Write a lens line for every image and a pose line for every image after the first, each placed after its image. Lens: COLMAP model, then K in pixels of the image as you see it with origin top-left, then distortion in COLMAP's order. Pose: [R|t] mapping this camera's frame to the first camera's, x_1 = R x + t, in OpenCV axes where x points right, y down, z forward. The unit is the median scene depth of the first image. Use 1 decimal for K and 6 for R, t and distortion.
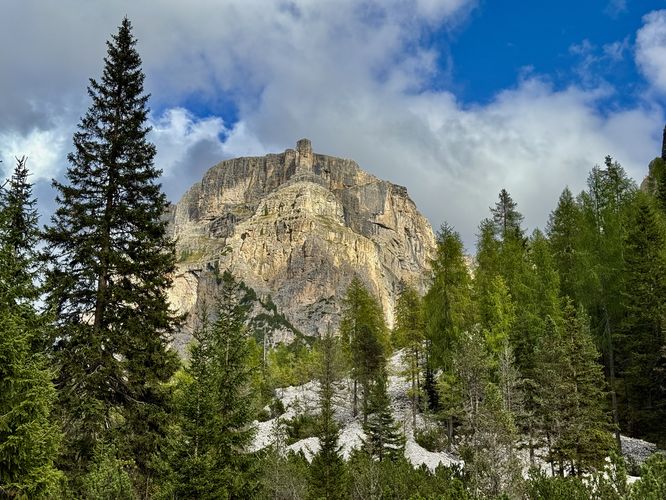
lens RADIAL K [[952.8, 0, 333.0], [0, 952.8, 250.0], [0, 0, 1]] dist [0.014771, -0.006187]
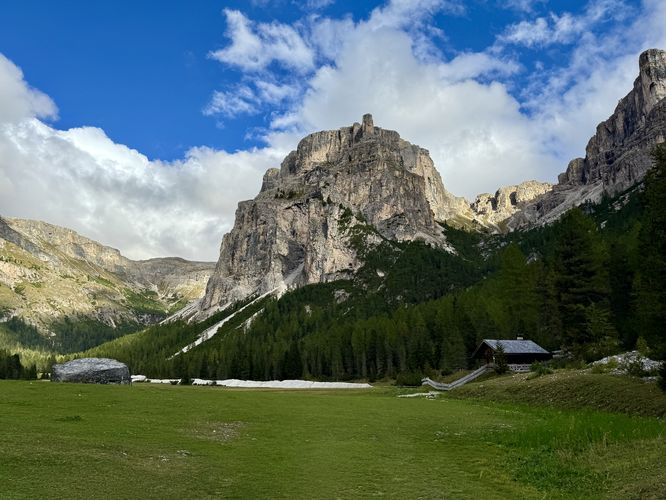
lens RADIAL K [[532.1, 0, 331.0], [0, 532.1, 251.3], [0, 0, 1]] dist [0.051523, -0.004889]
pose [[0.999274, -0.025189, -0.028566, -0.080816], [0.027072, 0.997349, 0.067547, 0.045710], [0.026789, -0.068272, 0.997307, 0.181709]]
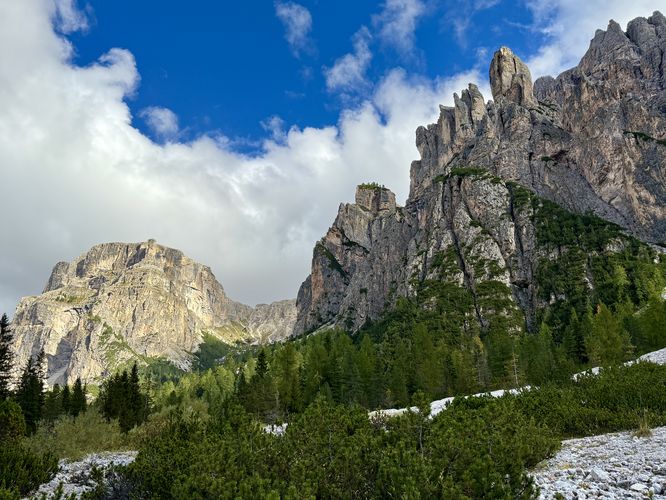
lens RADIAL K [[594.8, 0, 351.7], [0, 594.8, 248.6], [0, 0, 1]] dist [0.115585, -0.284764]
pose [[0.953789, 0.107165, 0.280718, 0.014298], [-0.090586, 0.993324, -0.071422, -0.060123], [-0.286498, 0.042692, 0.957129, -0.215740]]
